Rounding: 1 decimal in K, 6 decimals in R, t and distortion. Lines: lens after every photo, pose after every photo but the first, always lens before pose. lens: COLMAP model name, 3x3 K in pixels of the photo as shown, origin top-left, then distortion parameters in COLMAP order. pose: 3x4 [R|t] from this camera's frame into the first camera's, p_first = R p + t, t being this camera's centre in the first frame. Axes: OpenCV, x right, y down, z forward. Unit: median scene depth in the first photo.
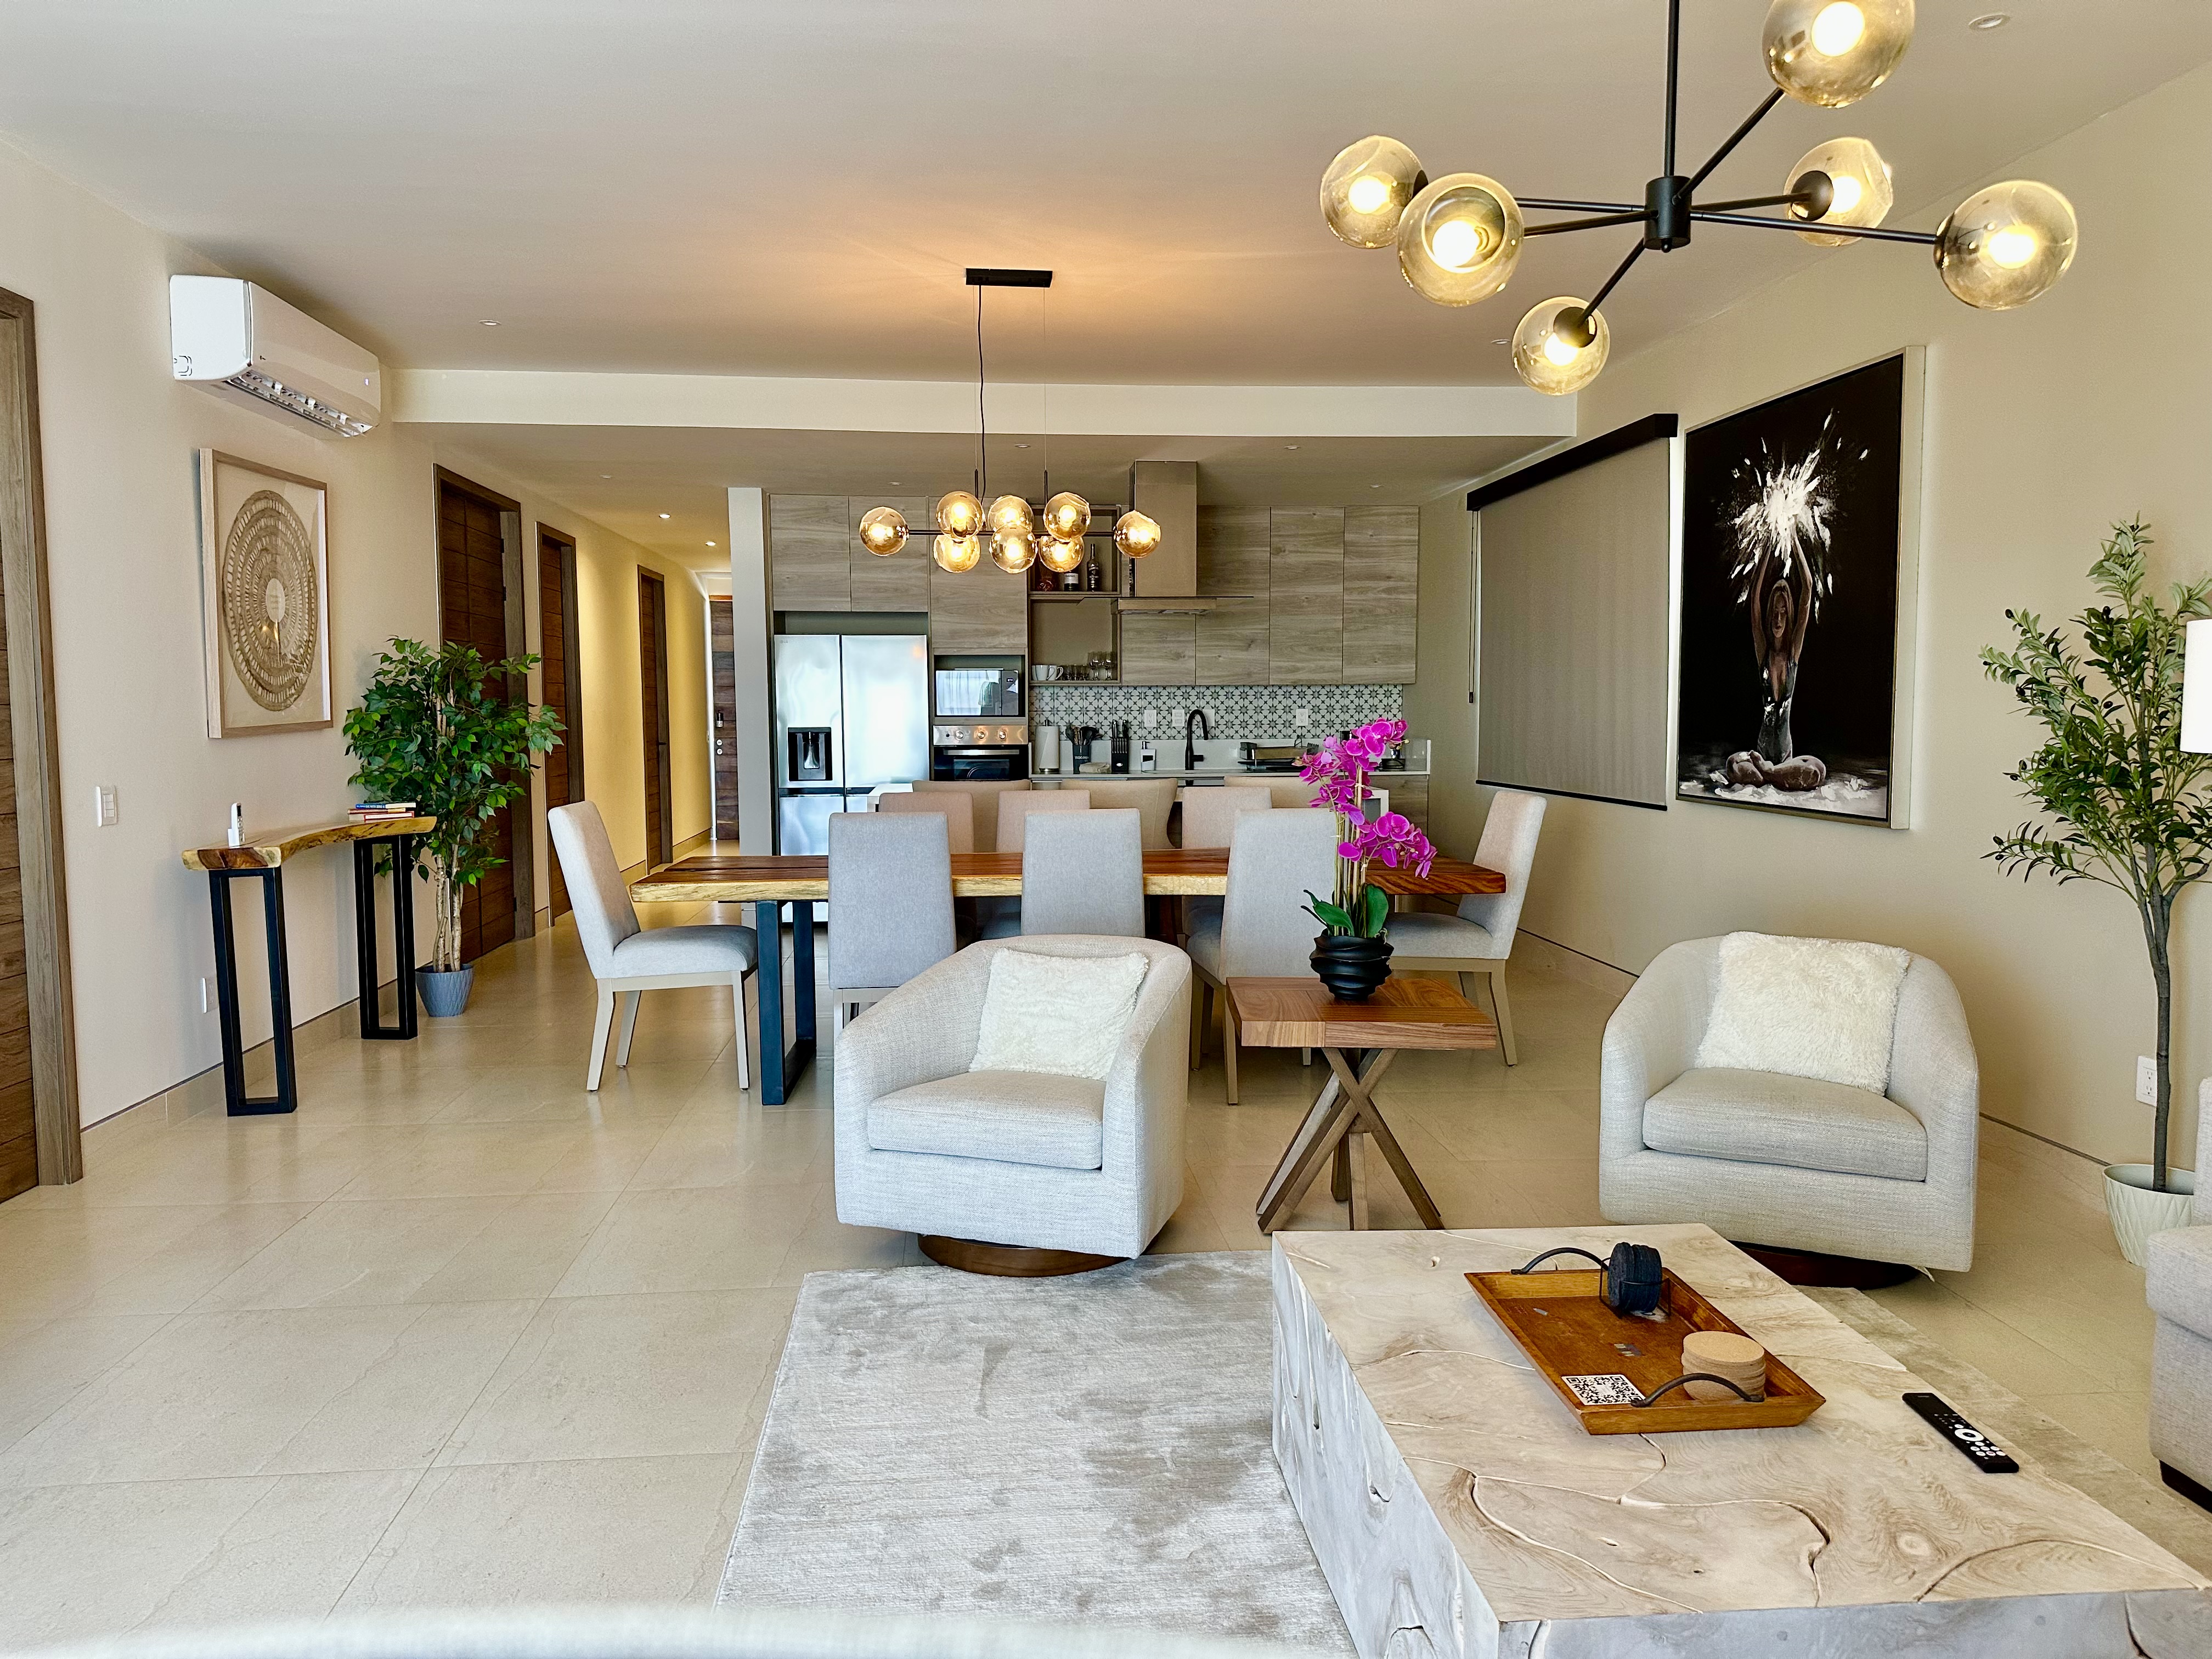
lens RADIAL K [[1566.6, 0, 1106.0], [0, 1566.6, 829.5], [0, 0, 1]] dist [0.297096, -0.520866]
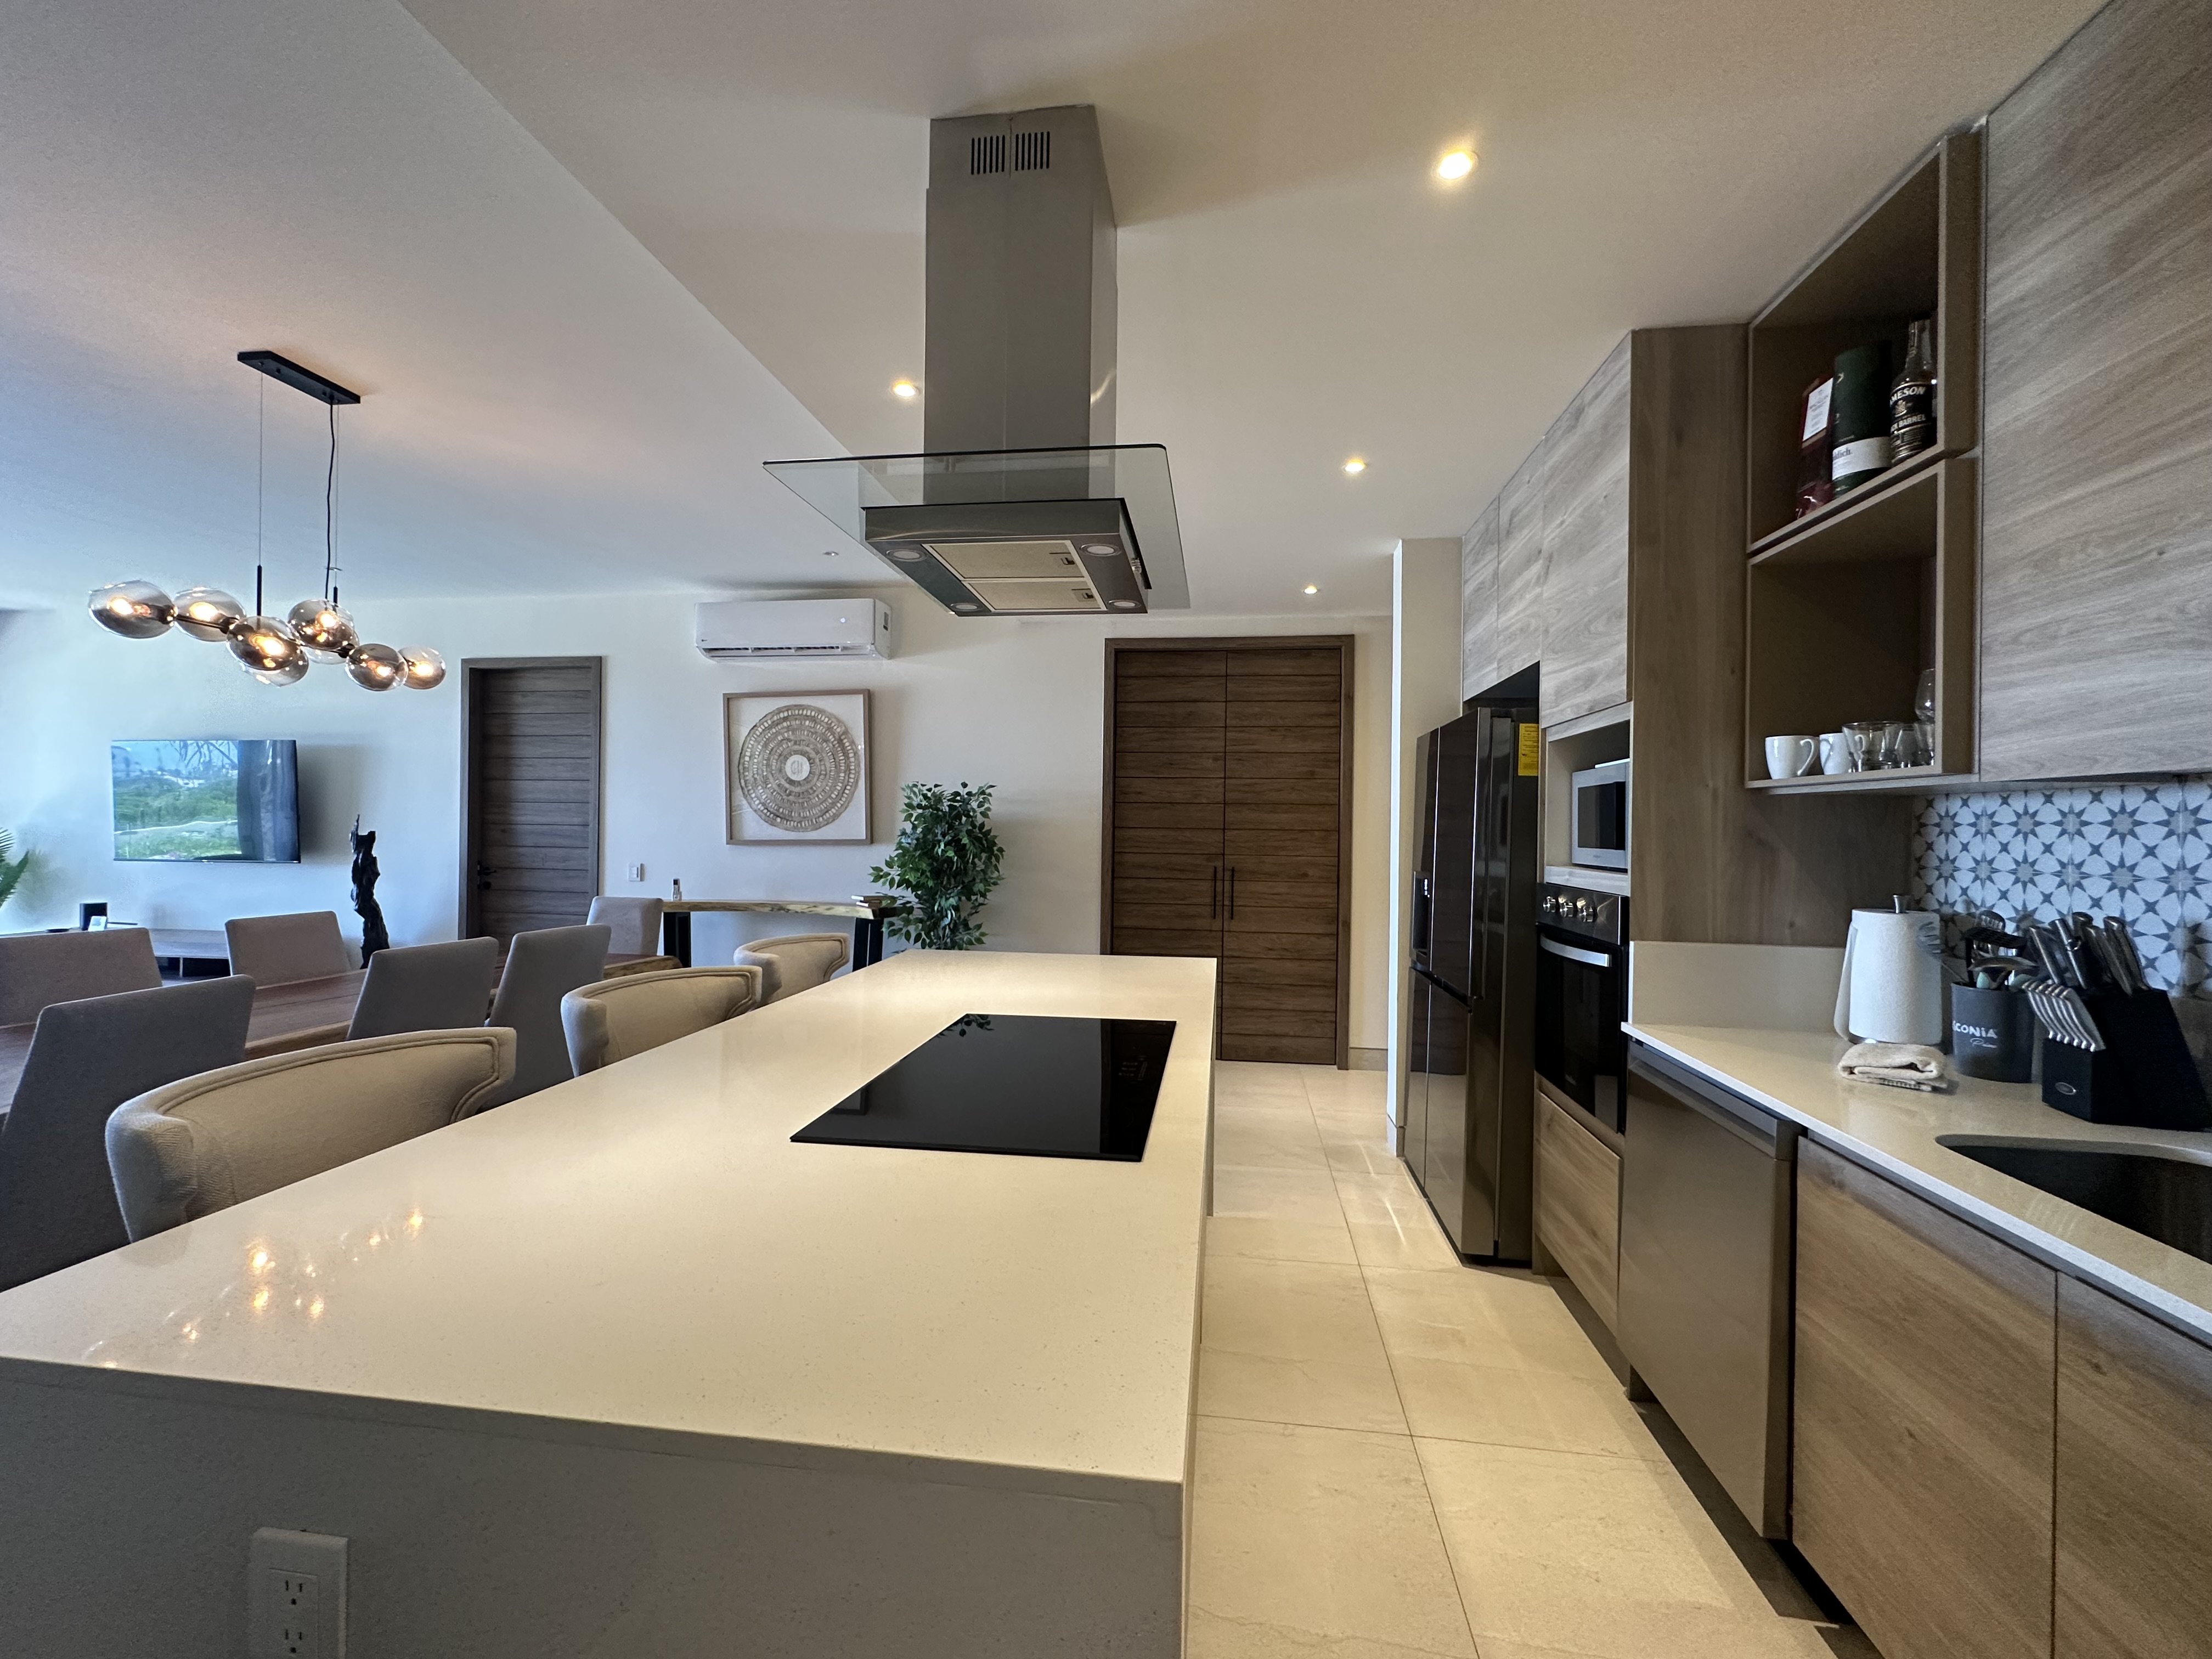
lens RADIAL K [[881.1, 0, 1106.0], [0, 881.1, 829.5], [0, 0, 1]] dist [0.002856, 0.000924]
pose [[-0.234049, 0.009409, -0.972179, 0.325218], [-0.085532, 0.995877, 0.030230, -0.129337], [0.968455, 0.090227, -0.232279, 1.529892]]
